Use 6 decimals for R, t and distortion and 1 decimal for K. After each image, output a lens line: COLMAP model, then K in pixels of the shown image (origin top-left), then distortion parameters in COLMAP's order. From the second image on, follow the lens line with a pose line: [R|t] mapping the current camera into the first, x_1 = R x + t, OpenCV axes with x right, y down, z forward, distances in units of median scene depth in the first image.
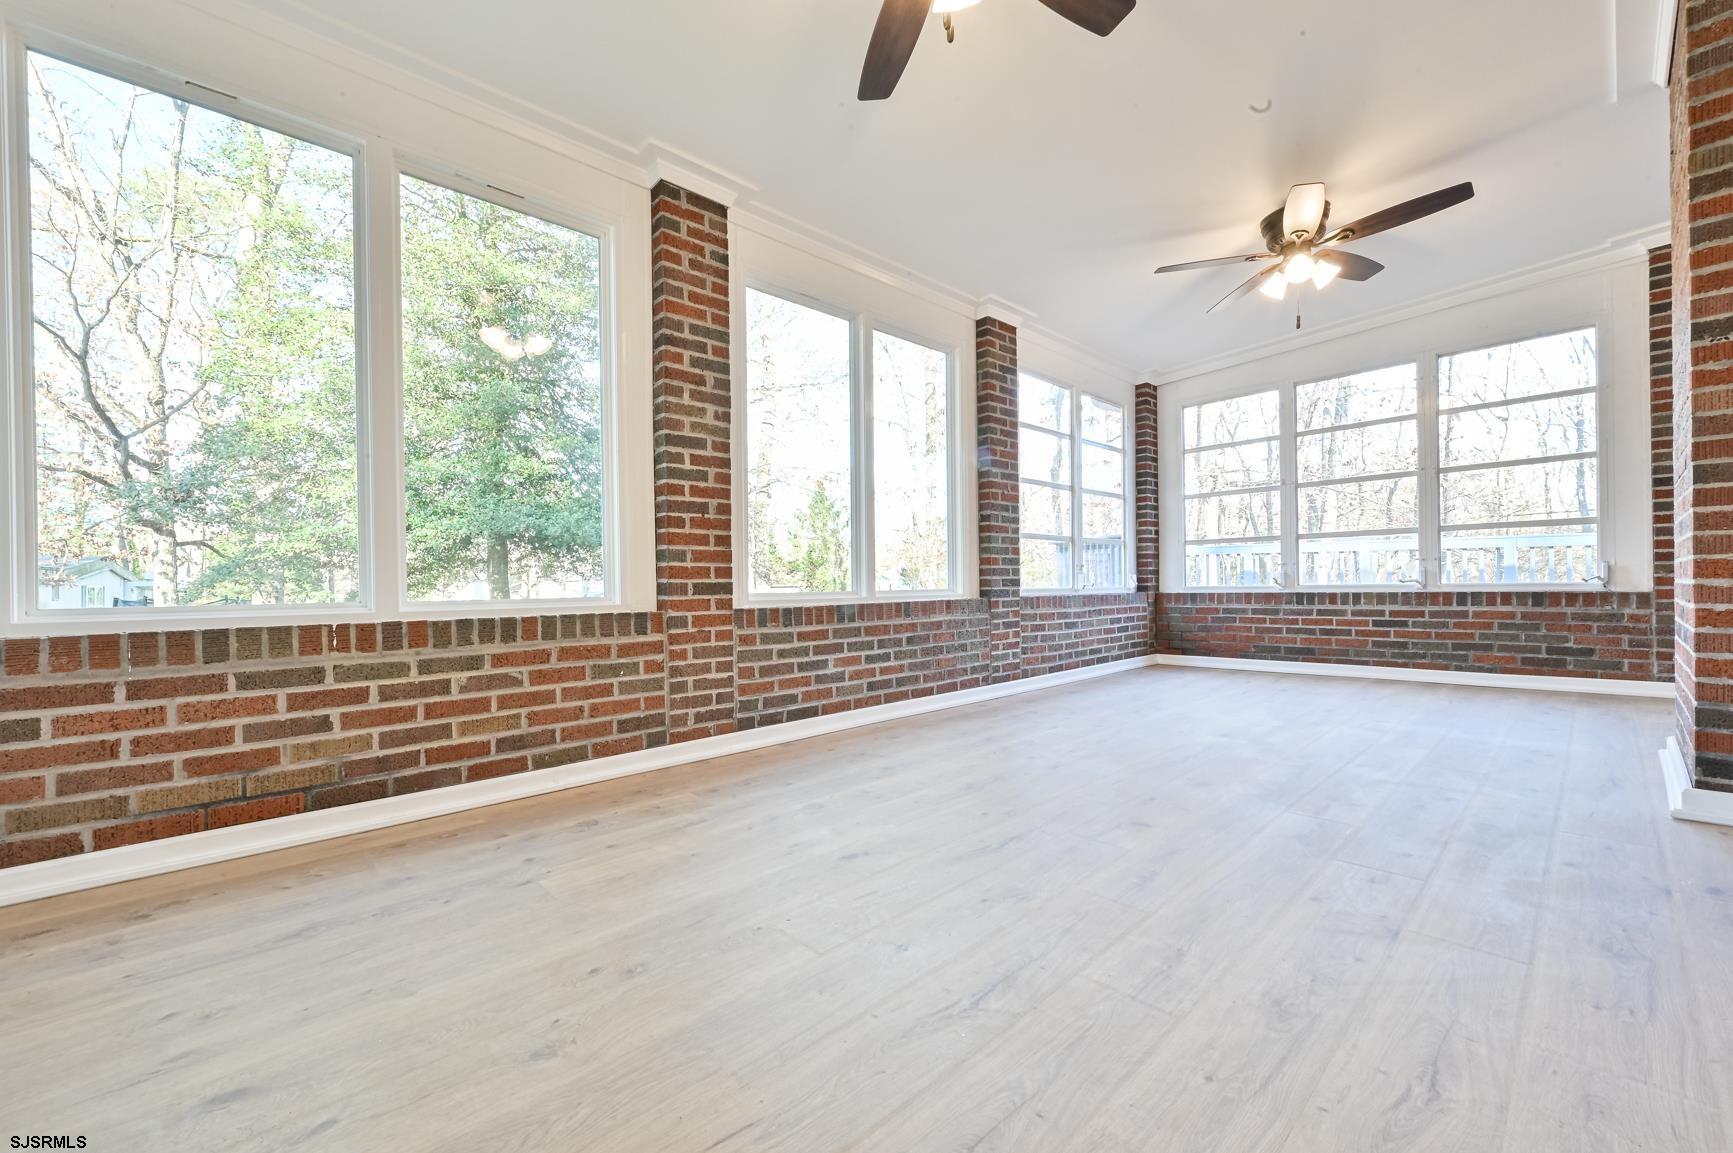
lens RADIAL K [[682.0, 0, 870.1], [0, 682.0, 580.1], [0, 0, 1]] dist [-0.001481, 0.000880]
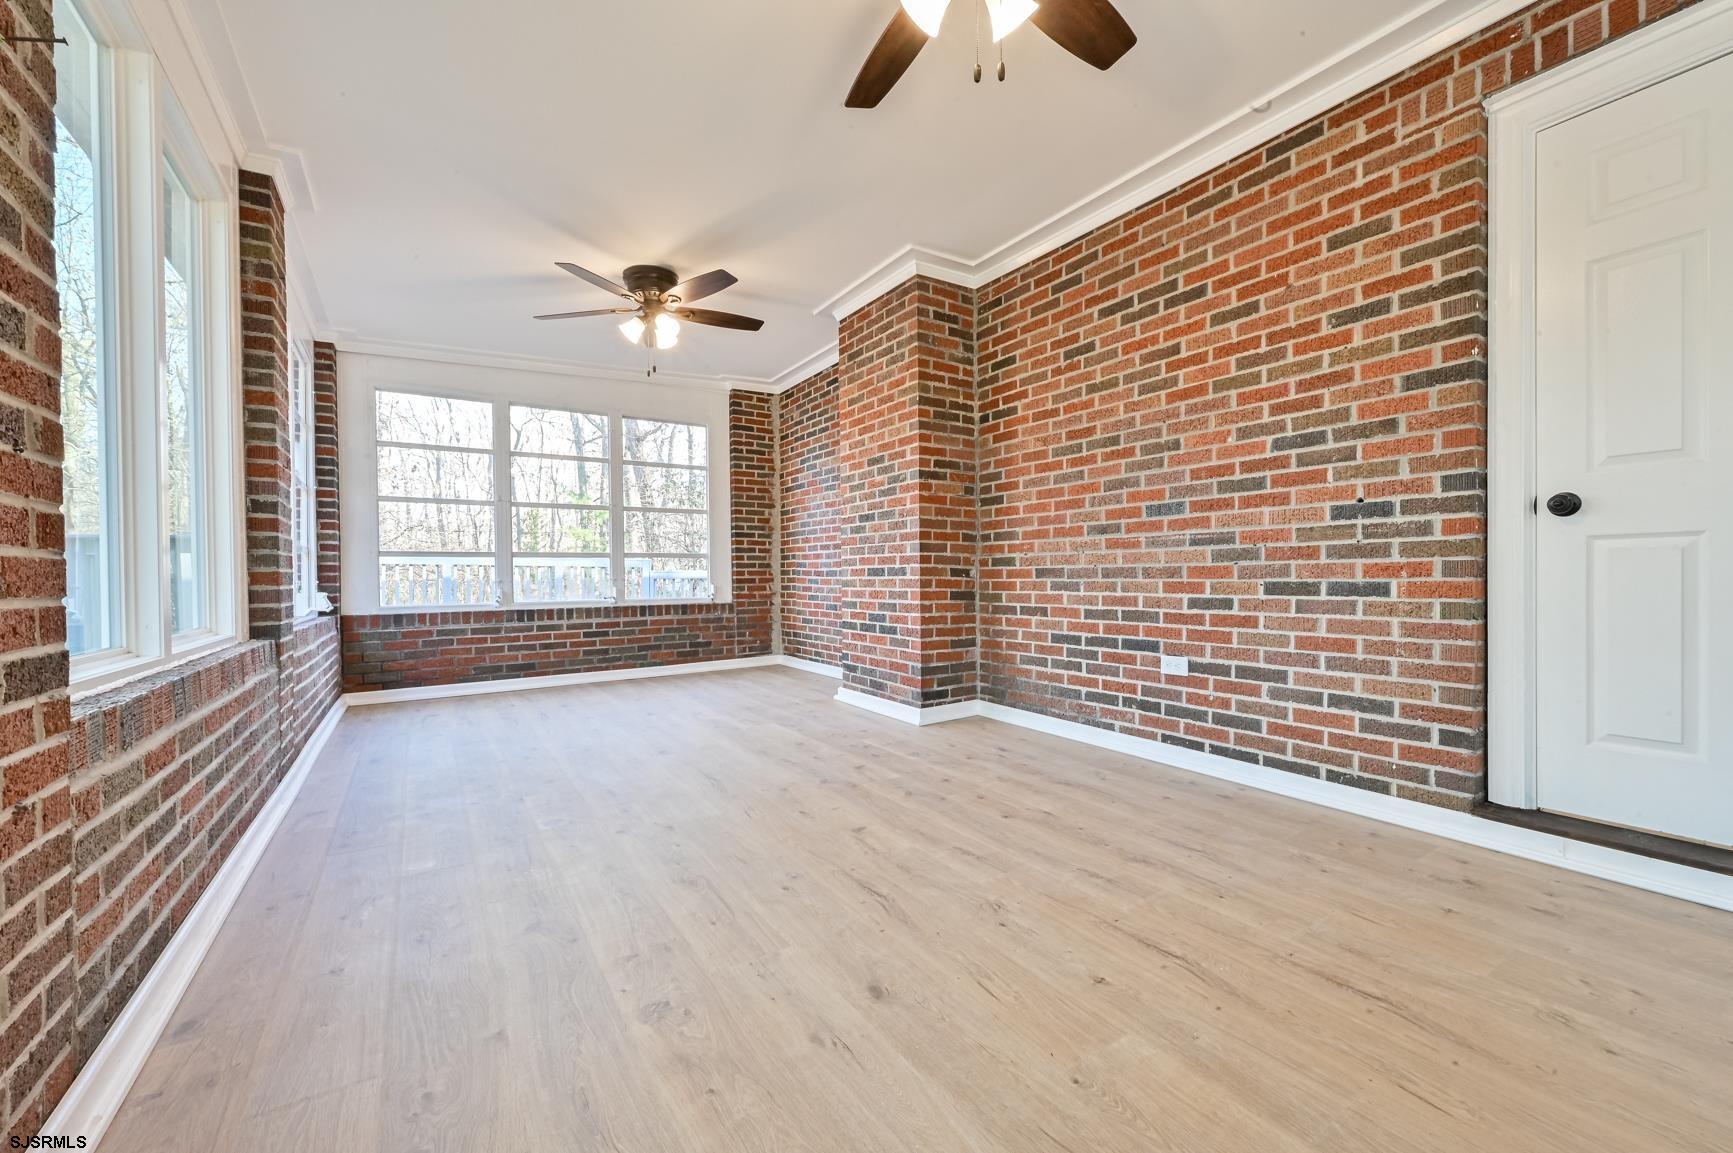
lens RADIAL K [[682.0, 0, 858.7], [0, 682.0, 579.3], [0, 0, 1]] dist [-0.001481, 0.000880]
pose [[0.180815, 0.009056, 0.983475, -0.228140], [0.002714, 0.999949, -0.009707, -0.013208], [-0.983513, 0.004424, 0.180781, 0.258320]]
